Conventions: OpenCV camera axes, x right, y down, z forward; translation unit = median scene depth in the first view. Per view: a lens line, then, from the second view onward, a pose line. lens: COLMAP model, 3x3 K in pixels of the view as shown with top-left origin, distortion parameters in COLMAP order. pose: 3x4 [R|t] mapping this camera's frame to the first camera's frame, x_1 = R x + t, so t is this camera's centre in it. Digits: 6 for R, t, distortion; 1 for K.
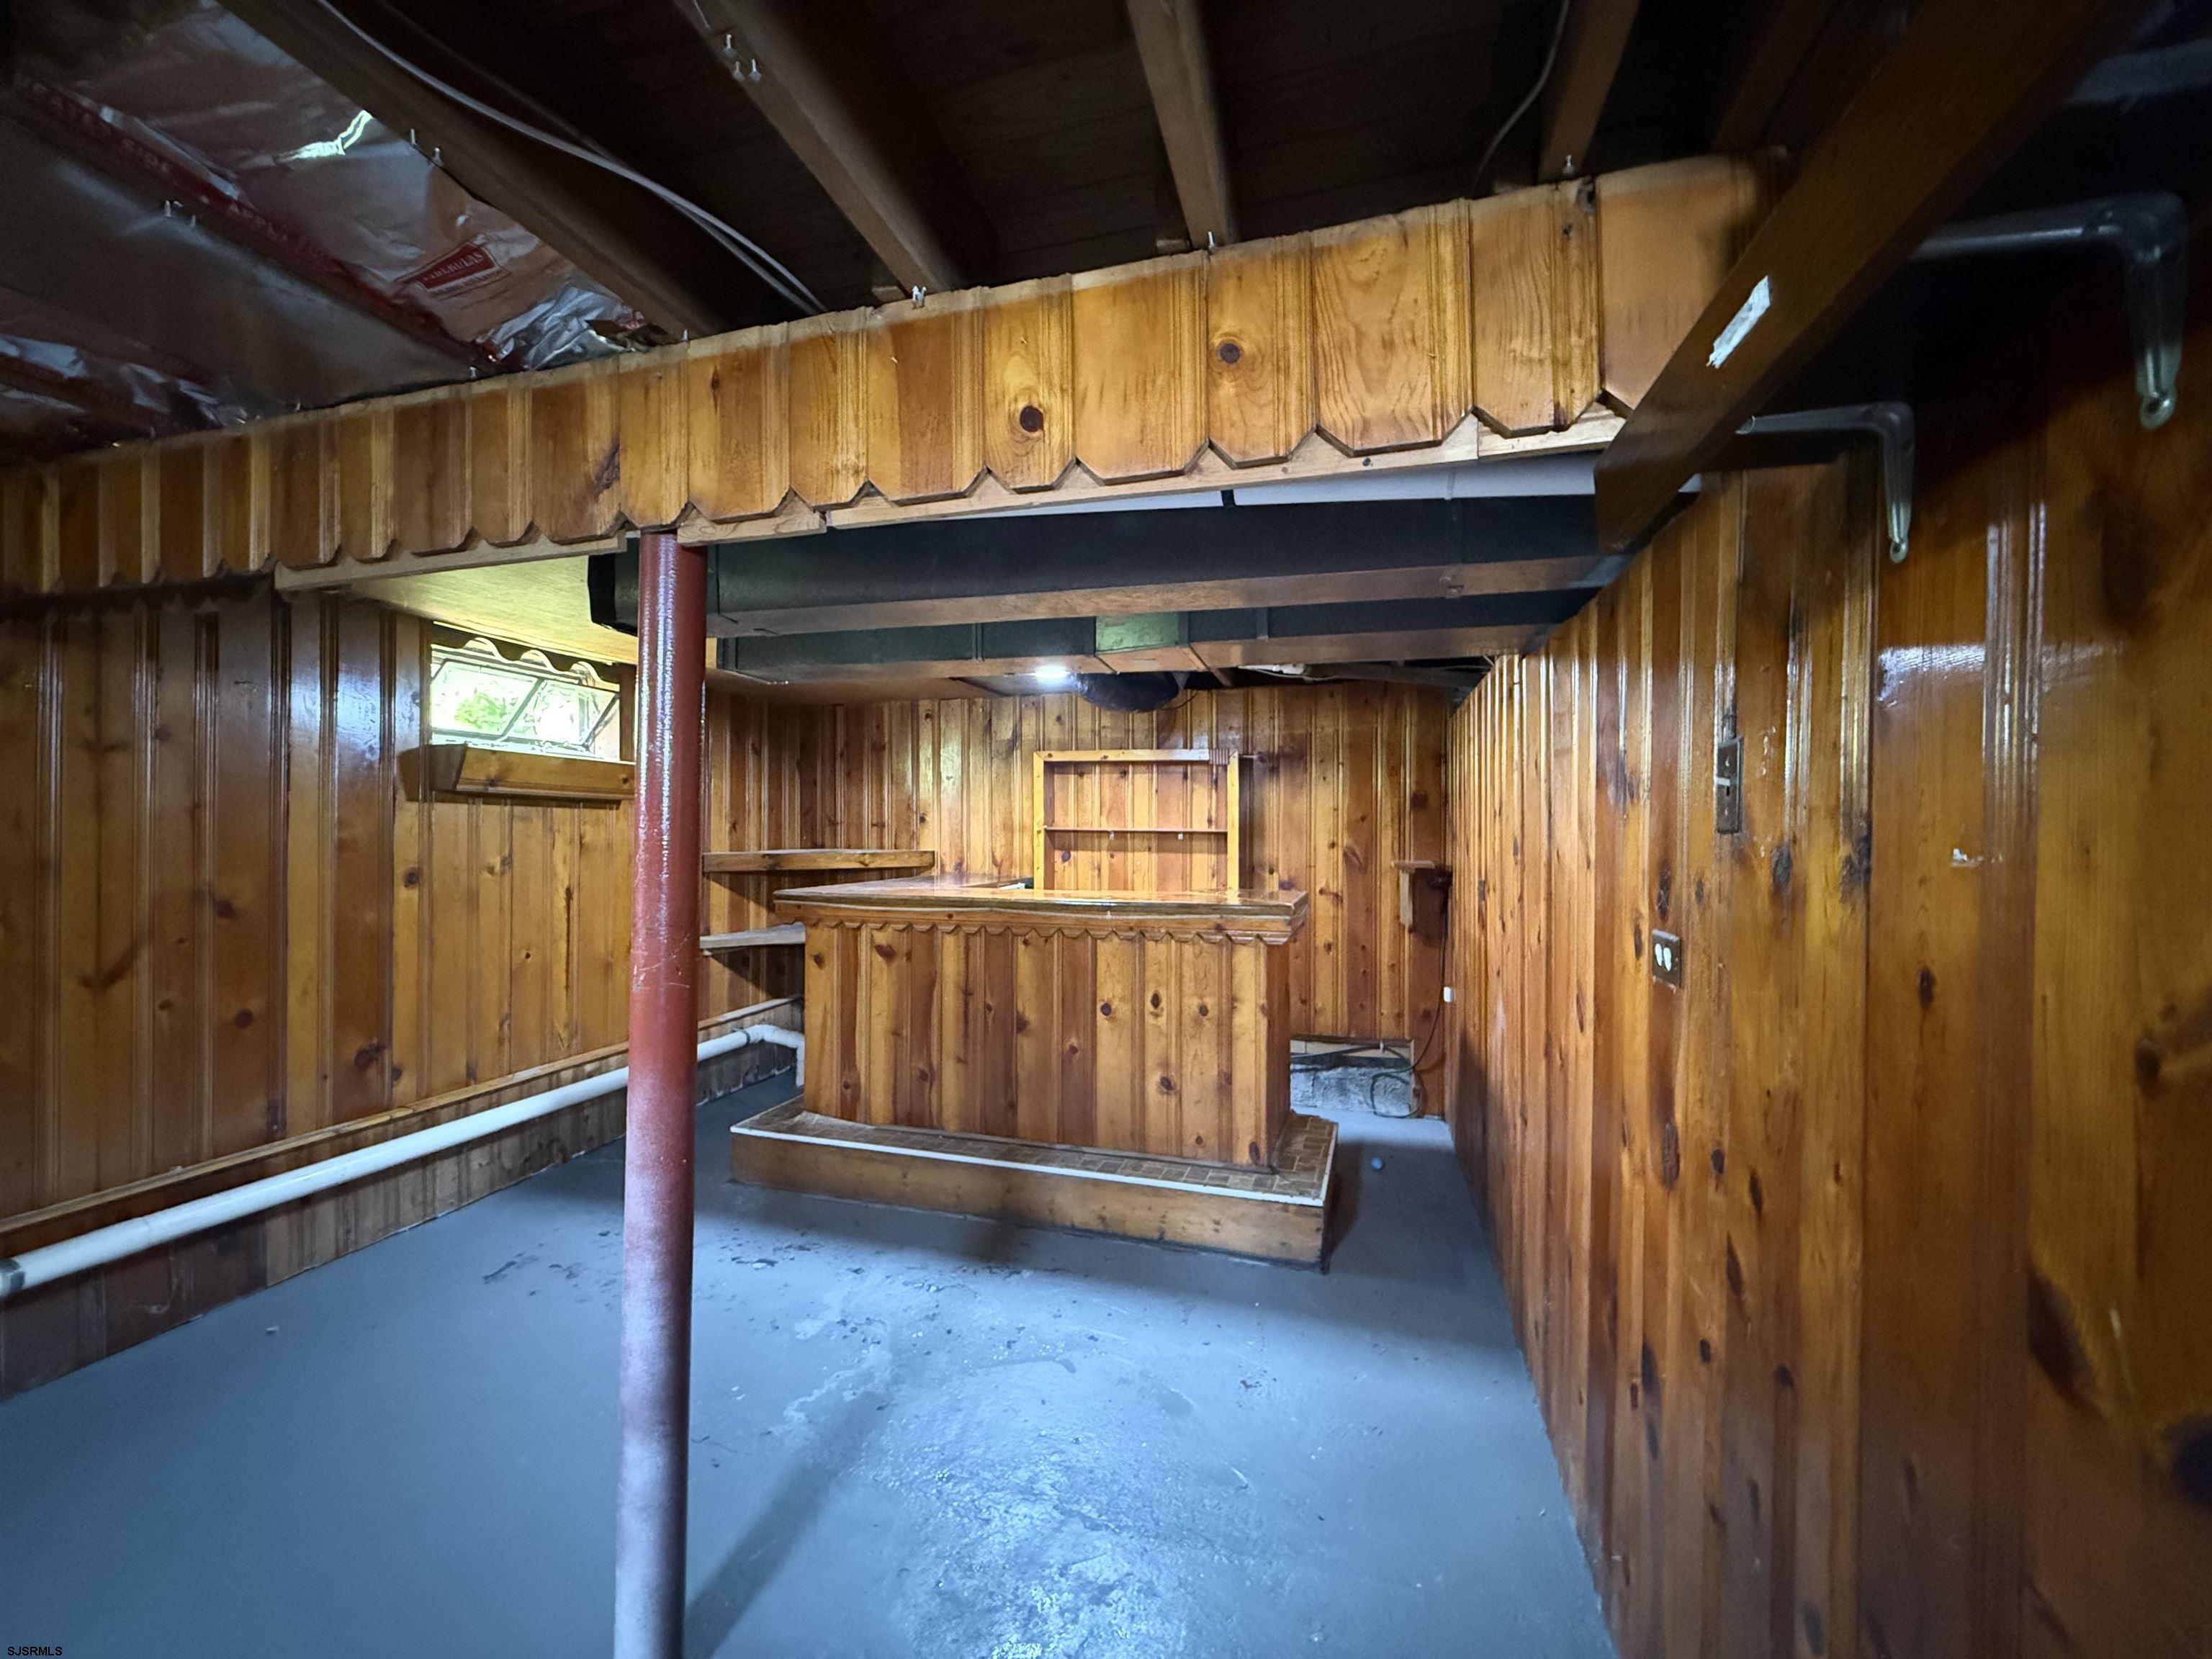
lens RADIAL K [[881.0, 0, 1104.5], [0, 881.0, 846.0], [0, 0, 1]] dist [0.000130, -0.000143]
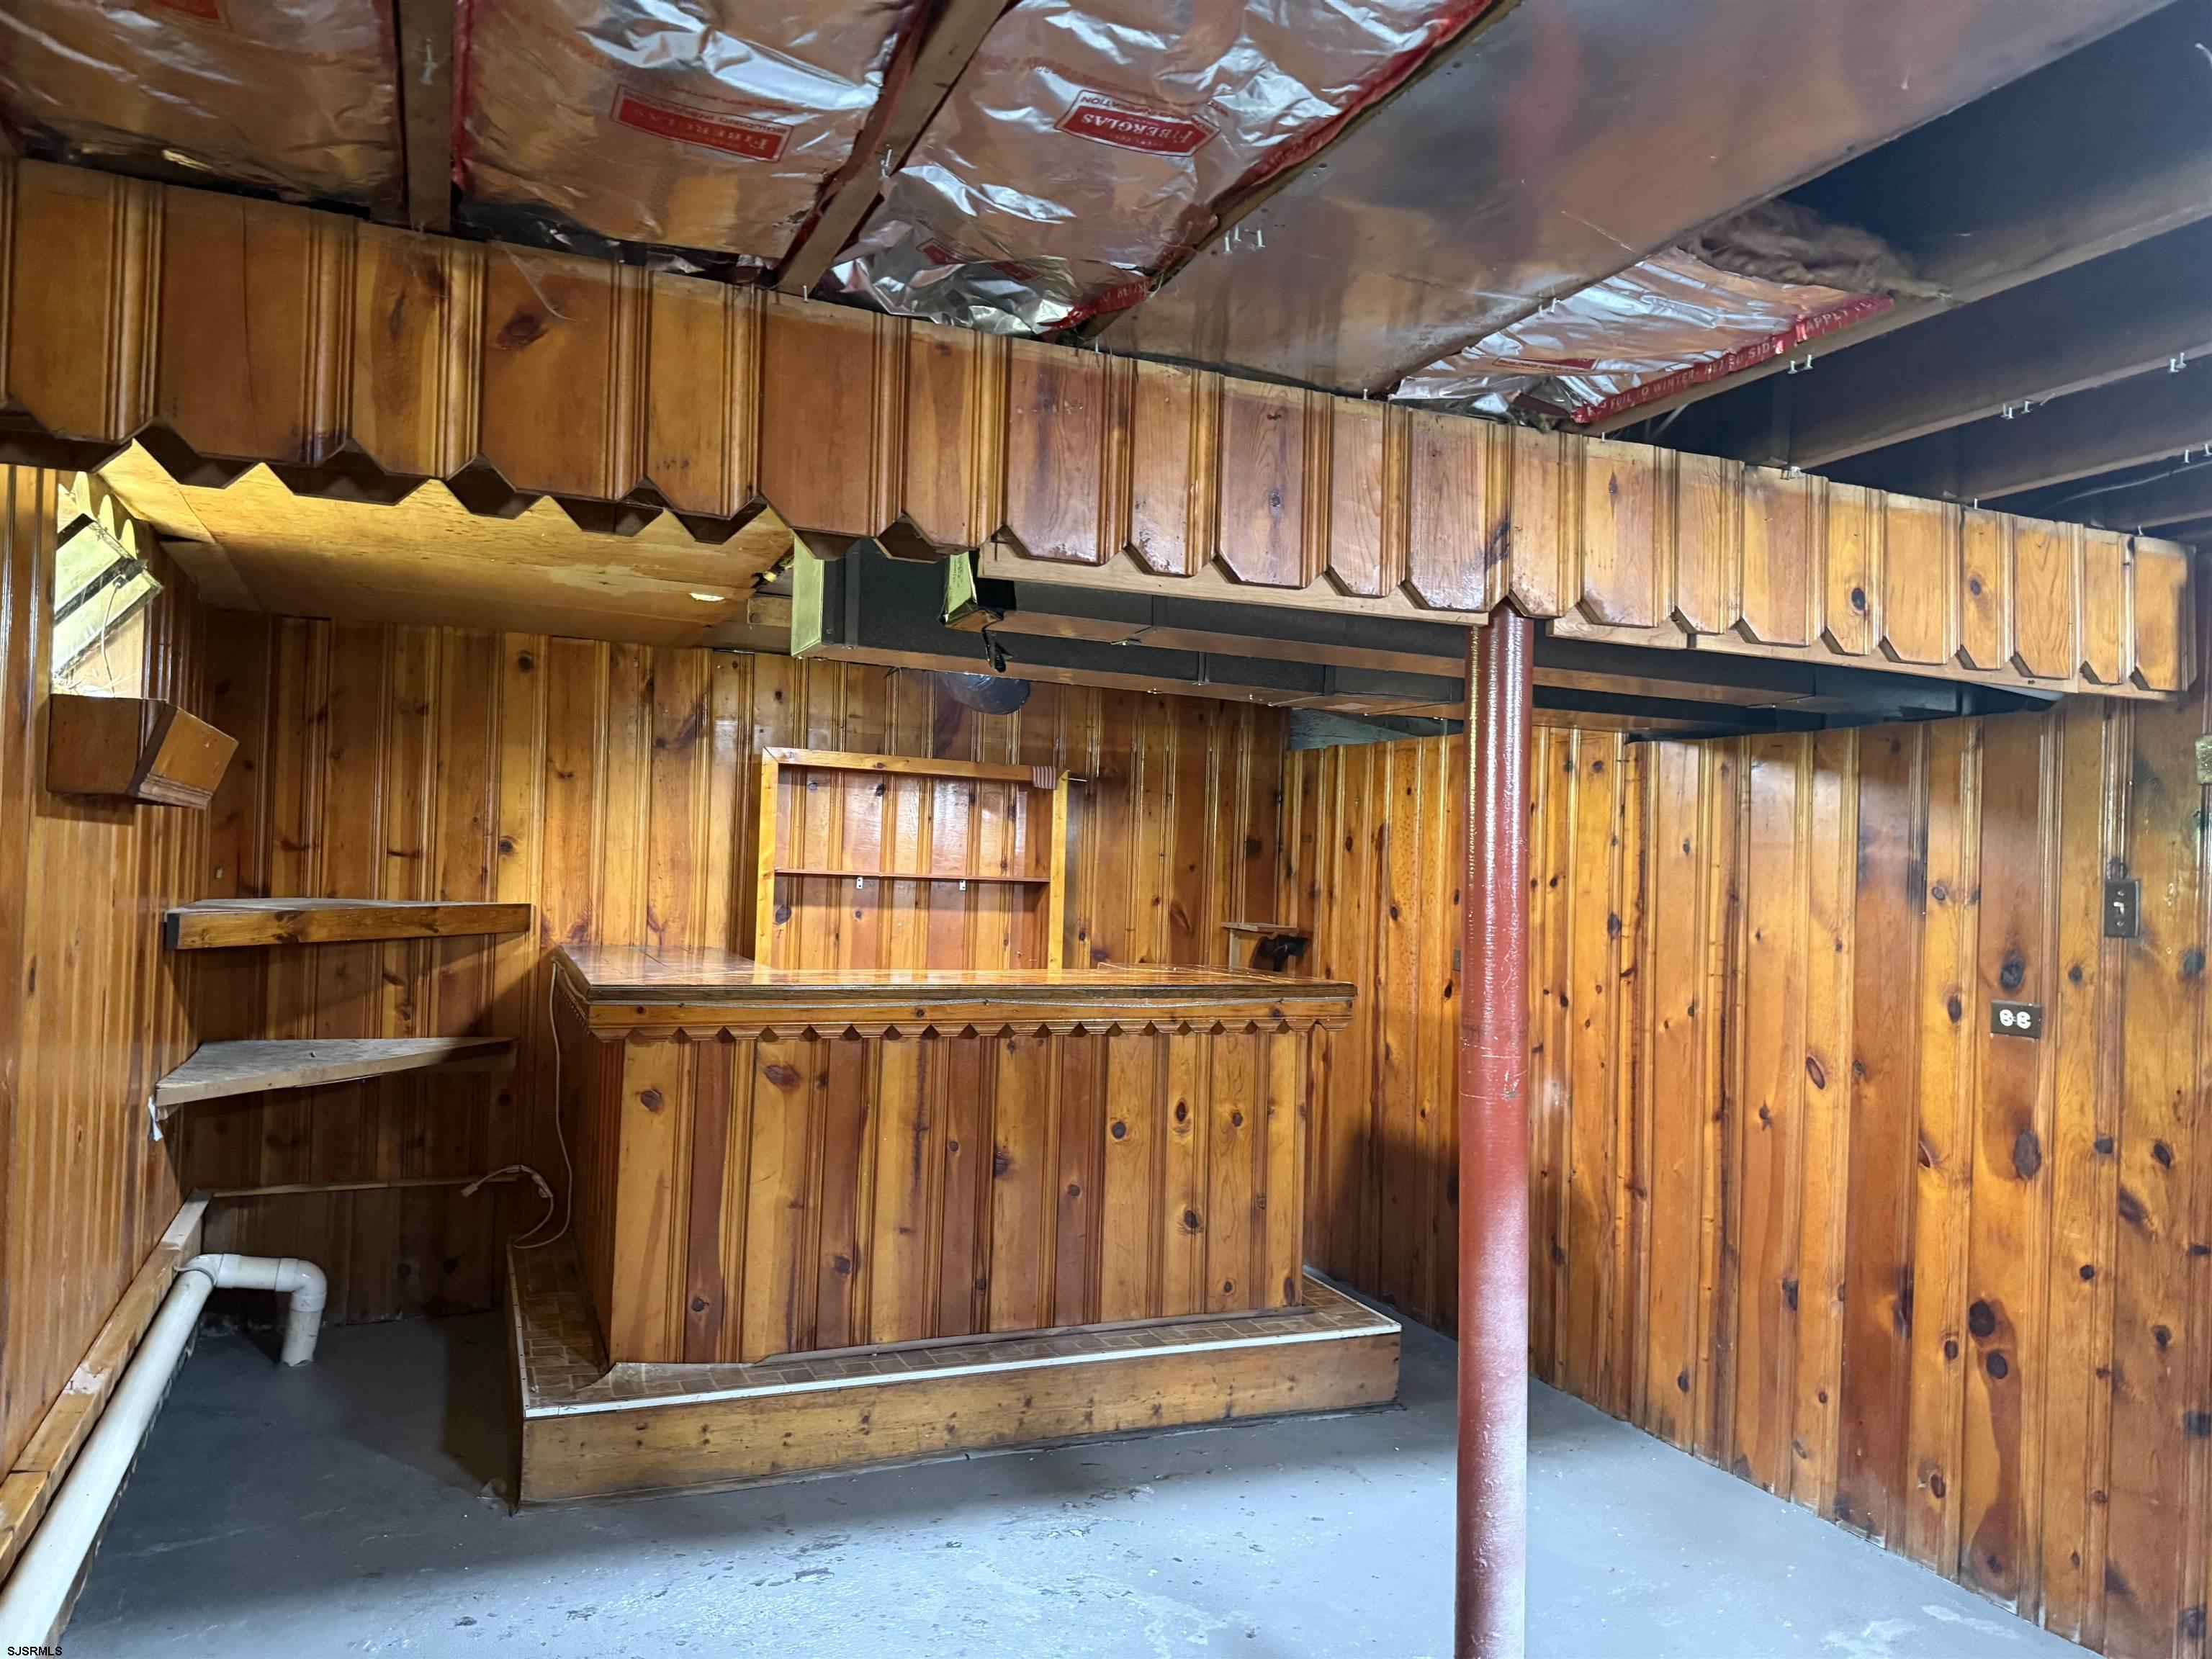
lens RADIAL K [[1538.3, 0, 1119.4], [0, 1538.3, 821.4], [0, 0, 1]] dist [0.041150, -0.065543]
pose [[0.773751, 0.037755, 0.632364, -0.829520], [-0.017541, 0.999117, -0.038189, -0.024746], [-0.633247, 0.018456, 0.773729, -0.007754]]
